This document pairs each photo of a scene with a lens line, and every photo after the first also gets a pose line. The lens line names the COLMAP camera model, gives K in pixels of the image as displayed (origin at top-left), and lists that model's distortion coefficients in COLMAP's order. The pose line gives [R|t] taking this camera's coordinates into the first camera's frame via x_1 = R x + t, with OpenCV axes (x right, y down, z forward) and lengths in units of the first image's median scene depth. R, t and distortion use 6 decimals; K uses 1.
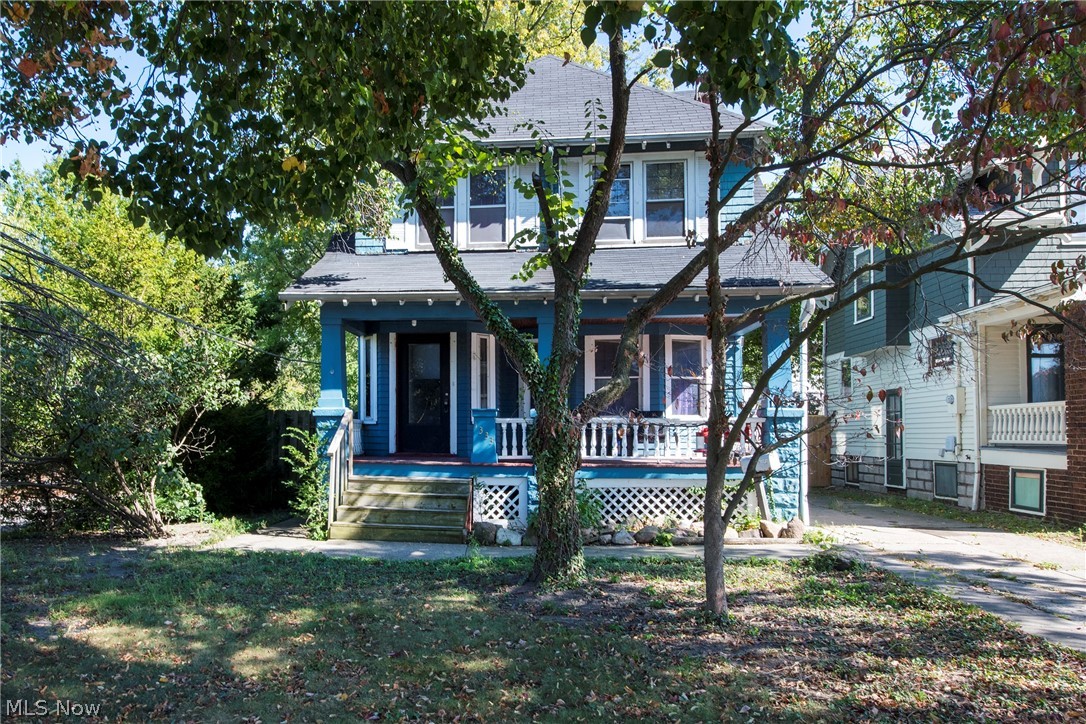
lens RADIAL K [[621.9, 0, 544.3], [0, 621.9, 345.5], [0, 0, 1]] dist [0.000165, -0.001810]
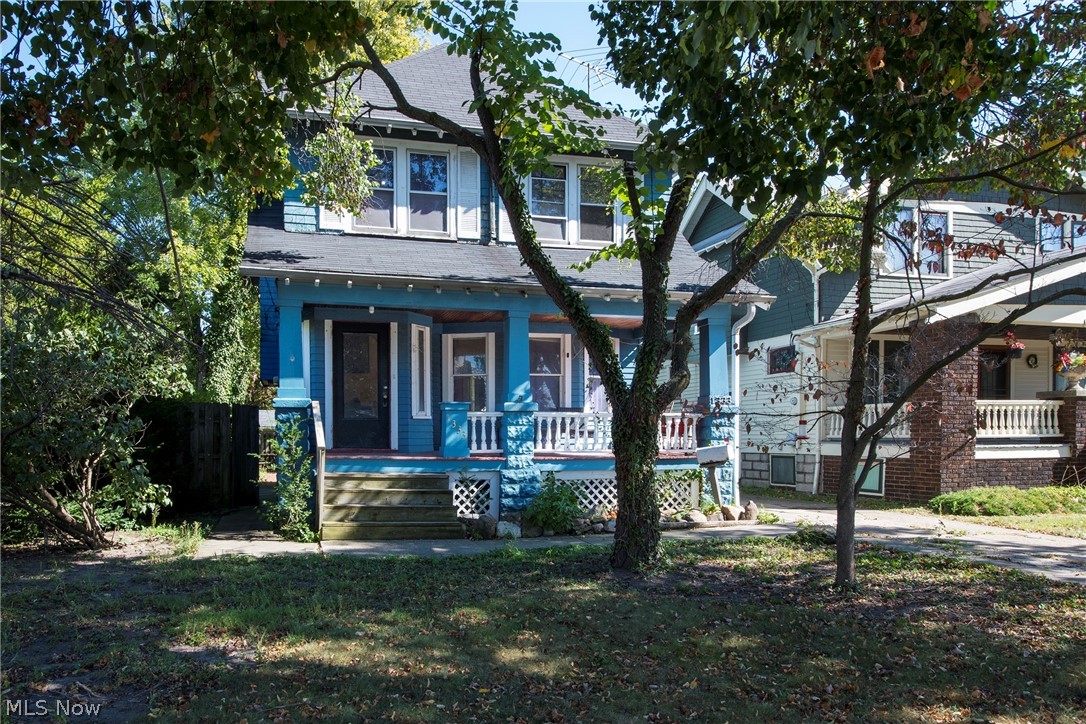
lens RADIAL K [[610.4, 0, 543.0], [0, 610.4, 374.6], [0, 0, 1]] dist [-0.004174, -0.000698]
pose [[0.962705, 0.024842, 0.269412, -0.227459], [-0.037128, 0.998485, 0.040604, 0.015422], [-0.267995, -0.049092, 0.962169, 0.048571]]
